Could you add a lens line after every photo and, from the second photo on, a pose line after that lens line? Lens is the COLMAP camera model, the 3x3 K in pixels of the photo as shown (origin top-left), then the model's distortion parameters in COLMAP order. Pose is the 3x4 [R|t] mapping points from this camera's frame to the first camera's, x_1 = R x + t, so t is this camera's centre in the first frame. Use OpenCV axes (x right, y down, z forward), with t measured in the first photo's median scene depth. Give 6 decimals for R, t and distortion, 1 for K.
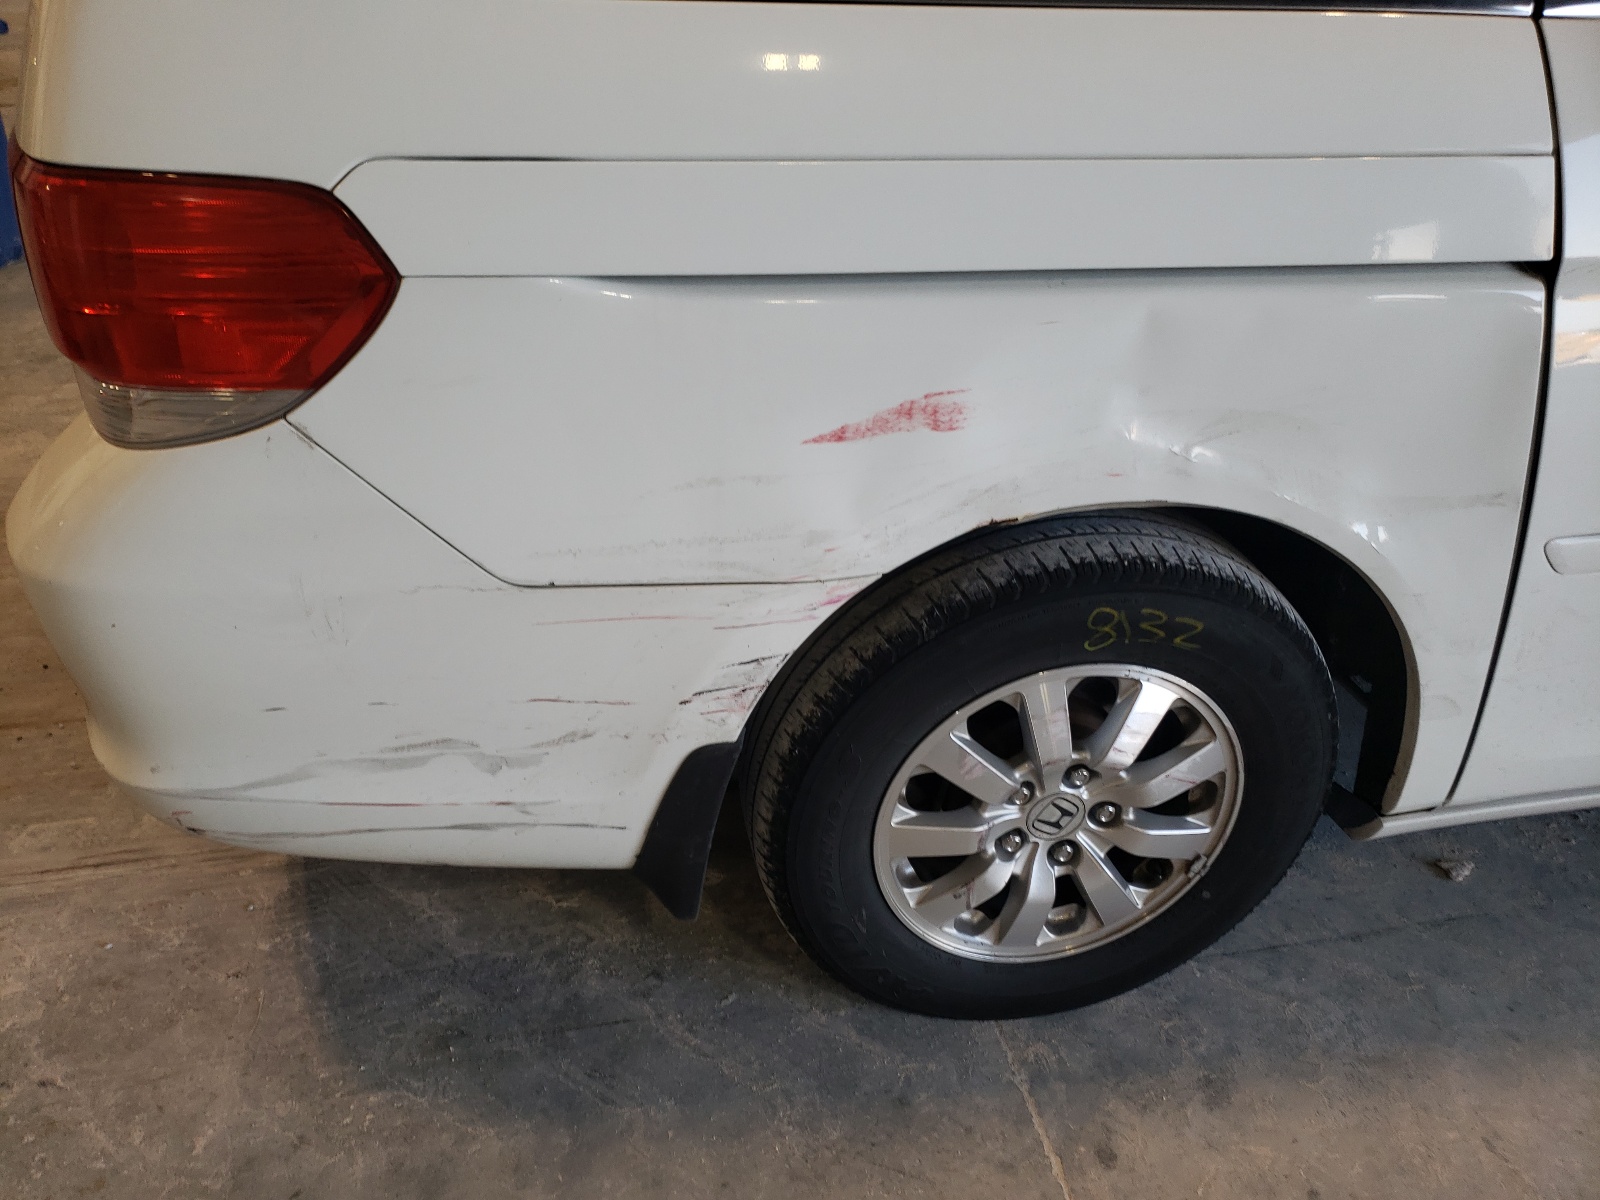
lens RADIAL K [[1198.6, 0, 800.0], [0, 1198.6, 600.0], [0, 0, 1]] dist [0.003396, 0.002122]
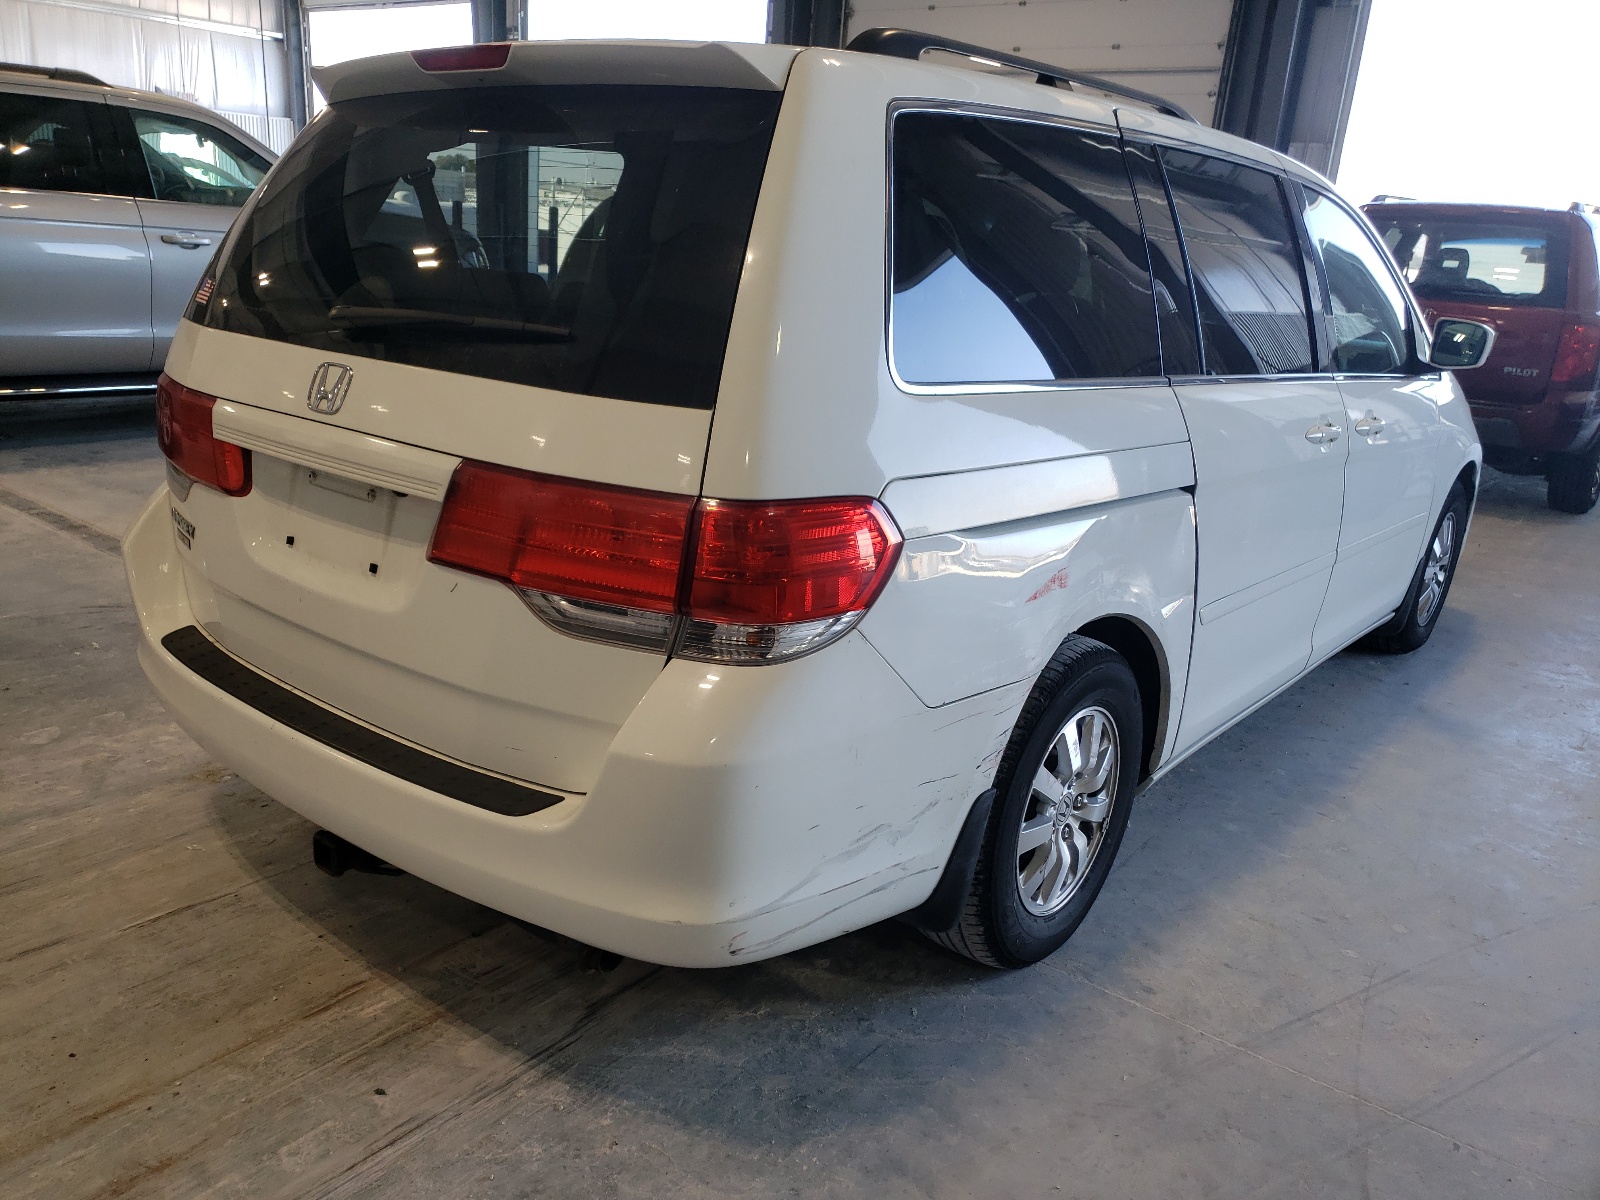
lens RADIAL K [[1063.8, 0, 800.0], [0, 1063.8, 600.0], [0, 0, 1]] dist [0.001518, -0.001154]
pose [[0.789698, -0.146962, 0.595633, -0.980012], [0.289233, 0.945401, -0.150208, 0.012507], [-0.541037, 0.290895, 0.789087, -0.112822]]
